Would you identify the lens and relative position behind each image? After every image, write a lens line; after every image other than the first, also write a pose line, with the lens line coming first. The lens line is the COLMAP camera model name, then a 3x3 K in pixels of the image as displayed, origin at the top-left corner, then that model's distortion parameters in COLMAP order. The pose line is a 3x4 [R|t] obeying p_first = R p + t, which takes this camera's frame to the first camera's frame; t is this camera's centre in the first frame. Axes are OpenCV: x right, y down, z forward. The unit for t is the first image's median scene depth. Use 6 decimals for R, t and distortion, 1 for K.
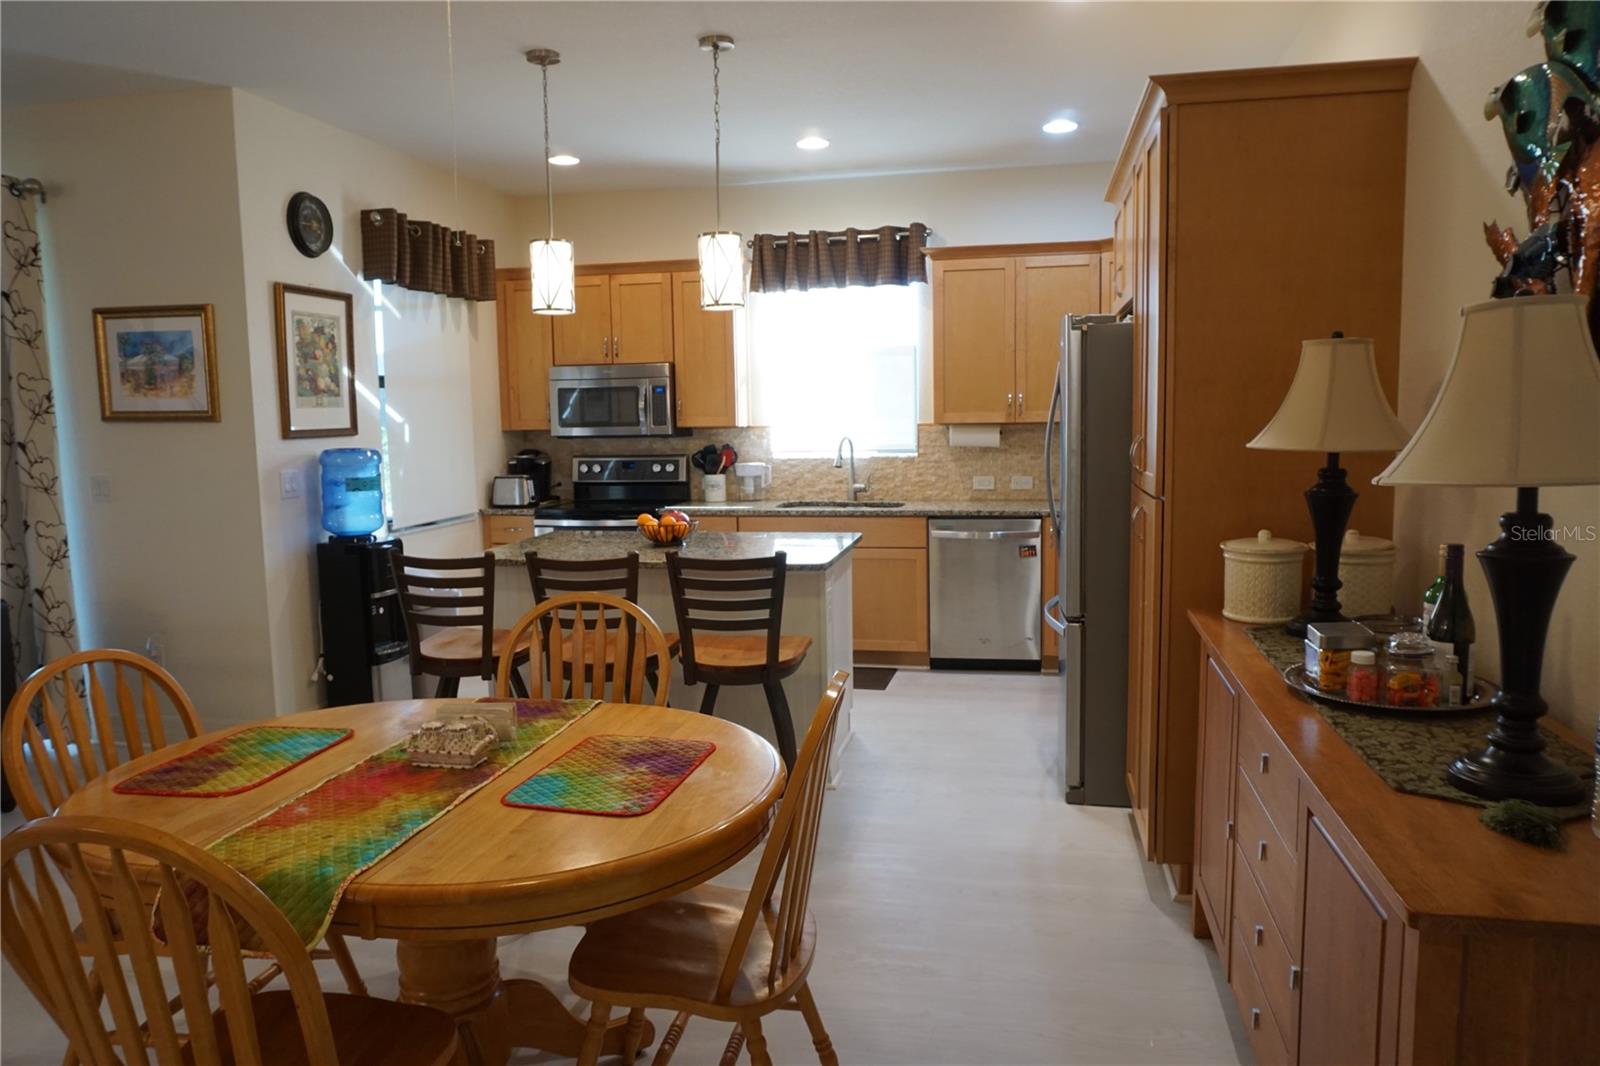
lens RADIAL K [[1074.4, 0, 813.0], [0, 1074.4, 521.4], [0, 0, 1]] dist [-0.050076, 0.031312]
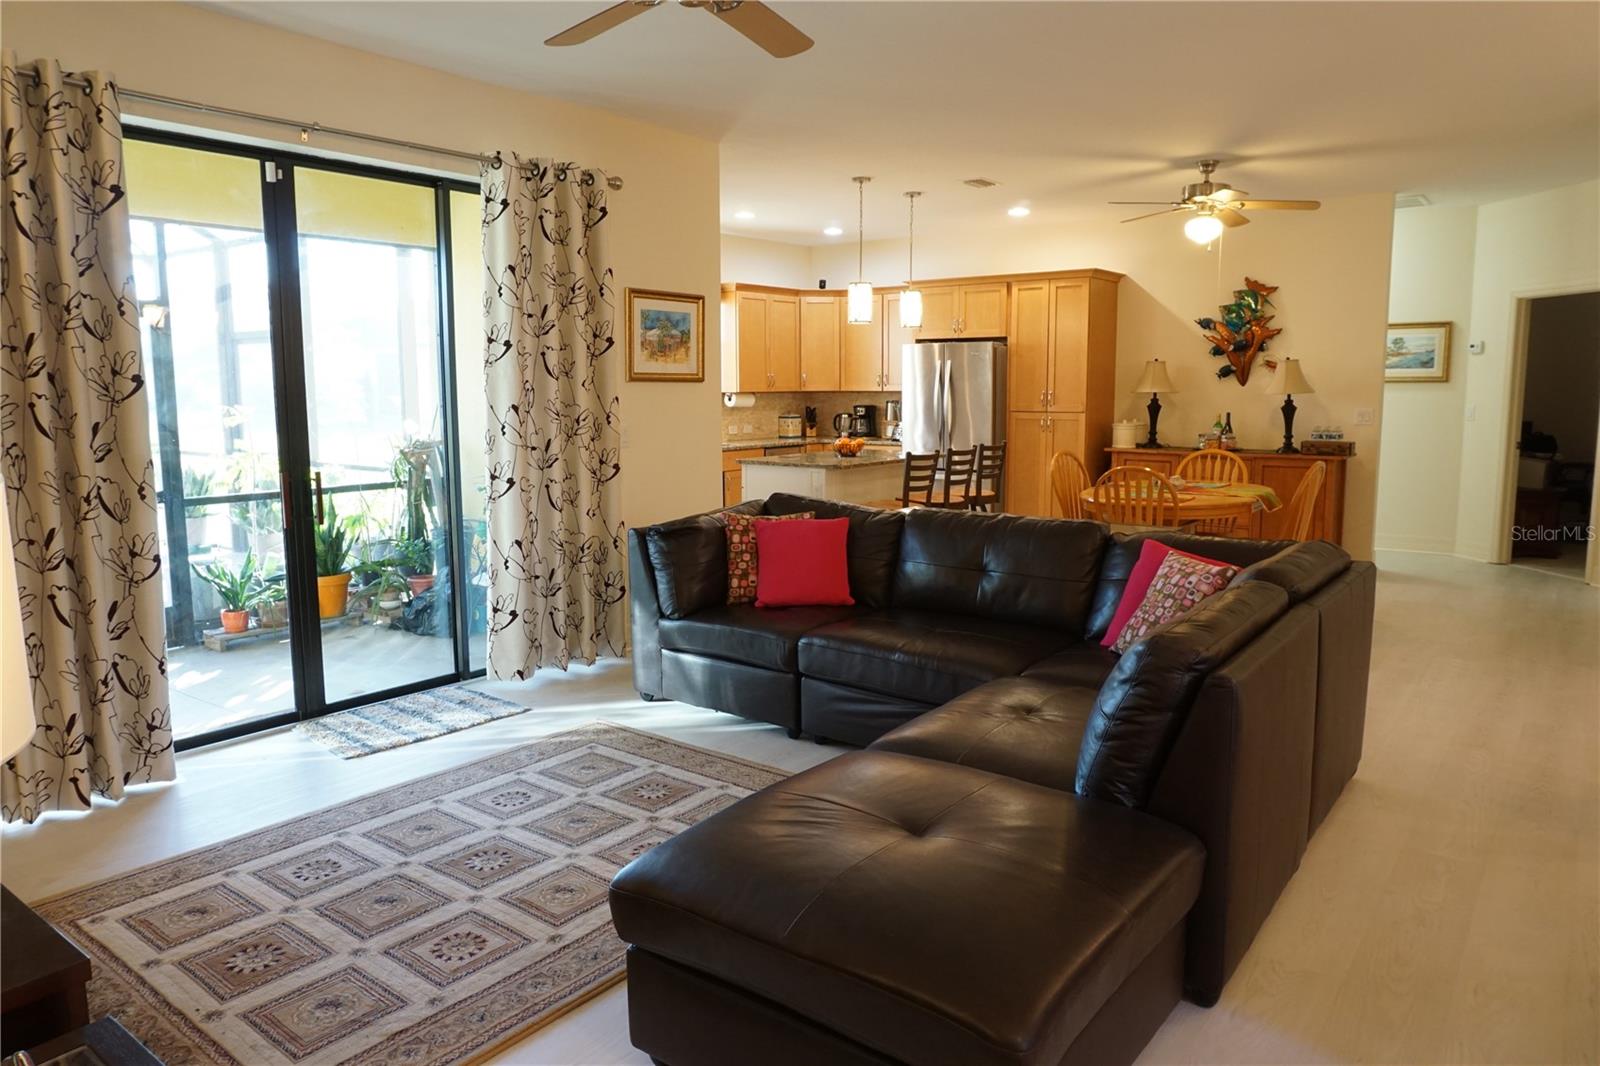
lens RADIAL K [[1074.4, 0, 800.0], [0, 1074.4, 534.5], [0, 0, 1]] dist [-0.050076, 0.031312]
pose [[0.444791, -0.111574, 0.888657, -1.257085], [0.093684, 0.992563, 0.077729, 0.004497], [-0.890721, 0.048680, 0.451936, 0.192646]]
